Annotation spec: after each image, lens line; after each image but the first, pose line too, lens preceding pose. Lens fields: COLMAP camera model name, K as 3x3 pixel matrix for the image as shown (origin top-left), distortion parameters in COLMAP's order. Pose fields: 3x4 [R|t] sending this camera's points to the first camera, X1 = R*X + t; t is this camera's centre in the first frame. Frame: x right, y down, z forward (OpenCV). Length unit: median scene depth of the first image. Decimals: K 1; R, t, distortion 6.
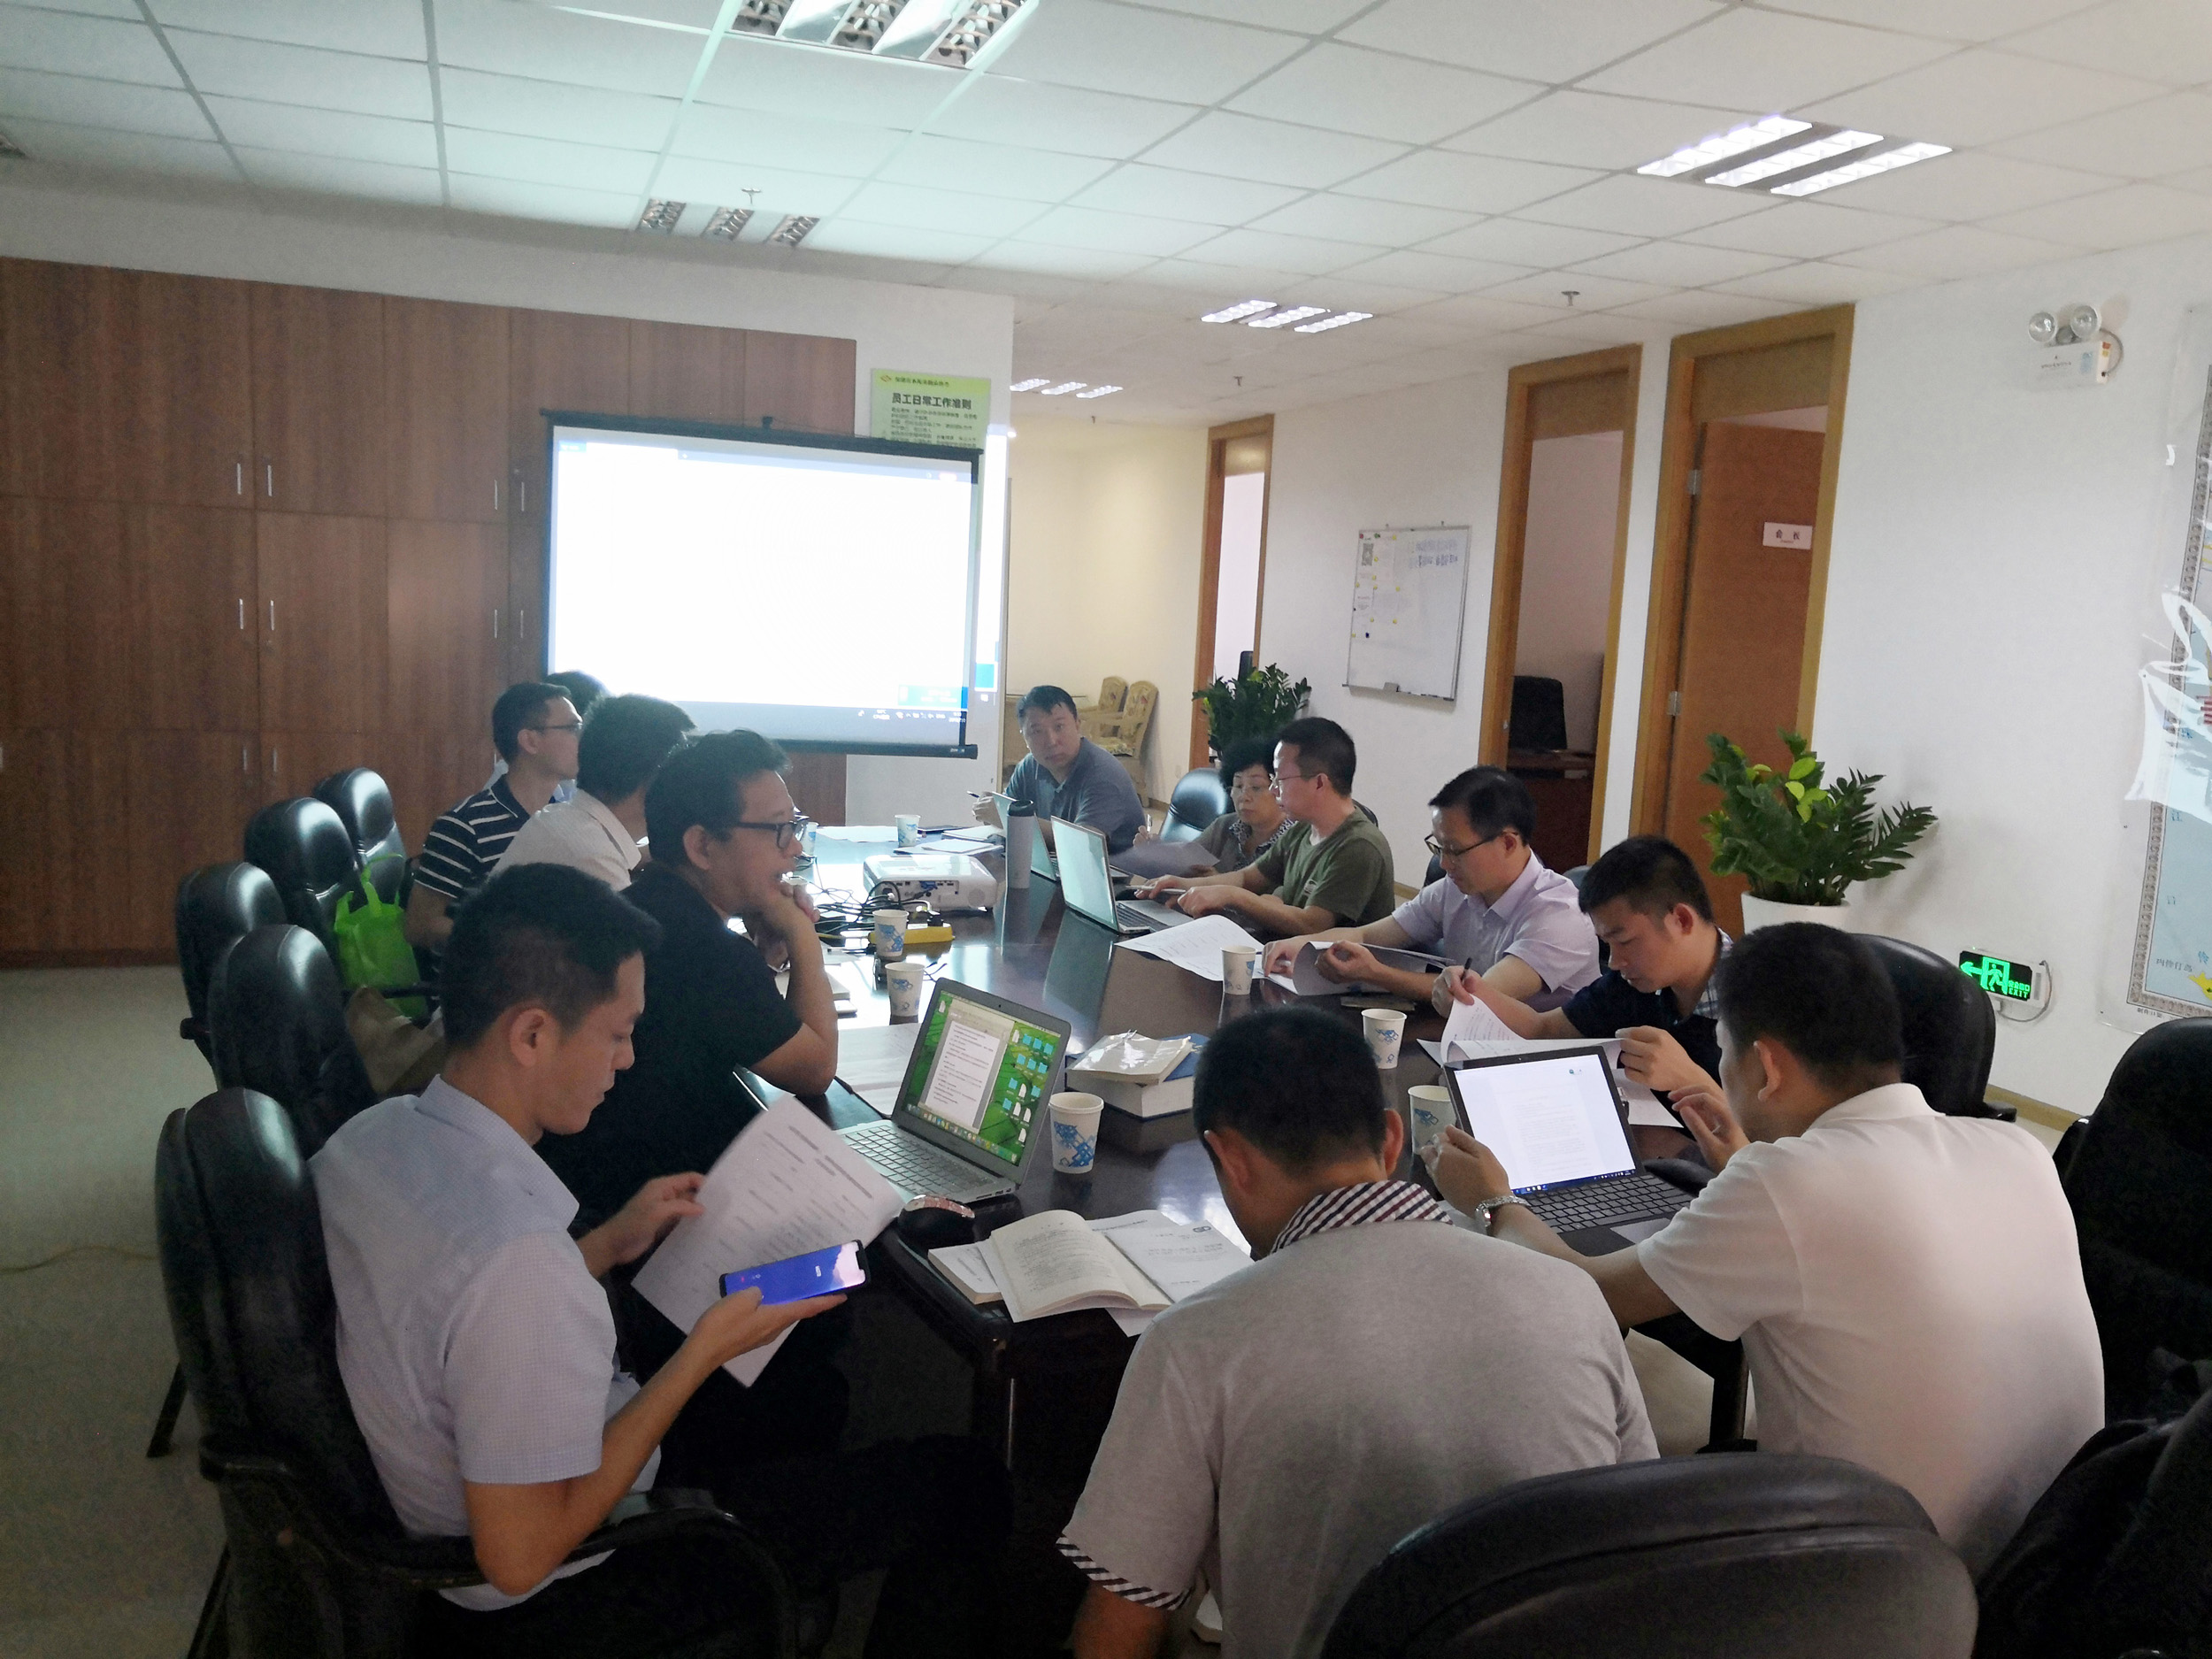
lens RADIAL K [[1726.7, 0, 1107.8], [0, 1726.7, 834.8], [0, 0, 1]] dist [0.006051, -0.008287]
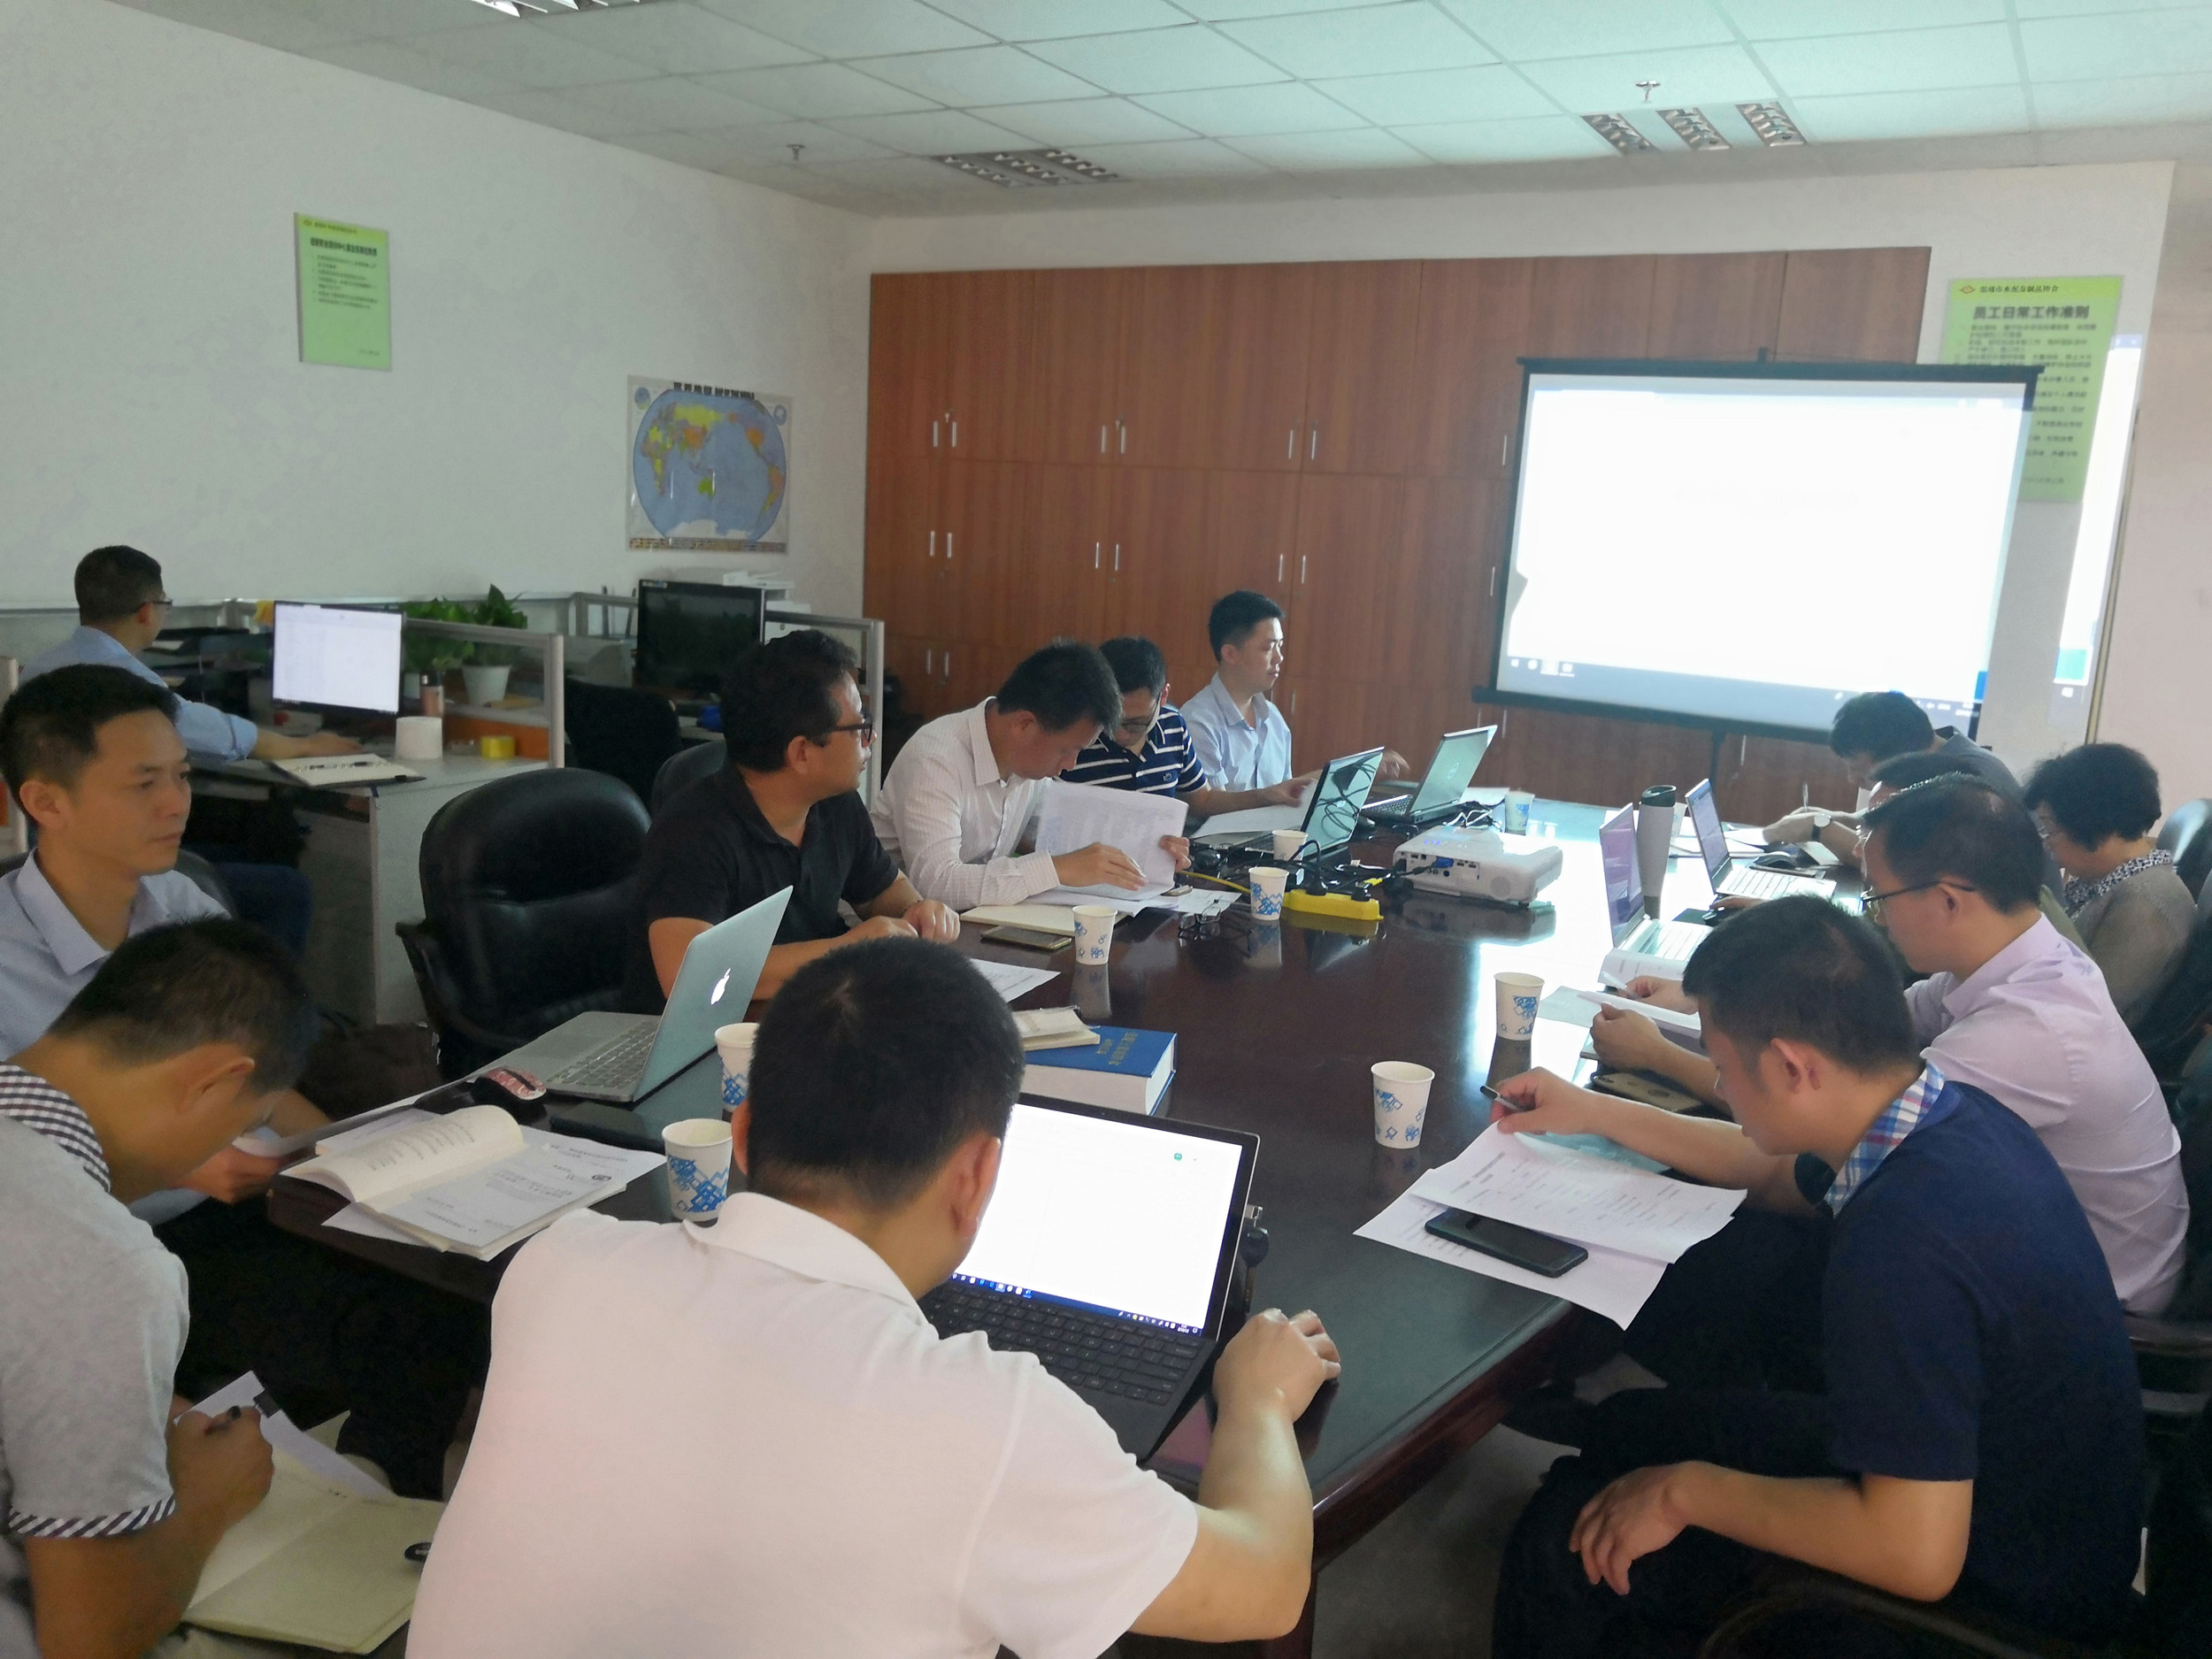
lens RADIAL K [[1726.7, 0, 1106.8], [0, 1726.7, 825.4], [0, 0, 1]] dist [0.006051, -0.008287]
pose [[0.647852, 0.124024, -0.751602, 0.259103], [-0.125655, 0.990540, 0.055143, -0.009768], [0.751331, 0.058718, 0.657308, 0.185429]]
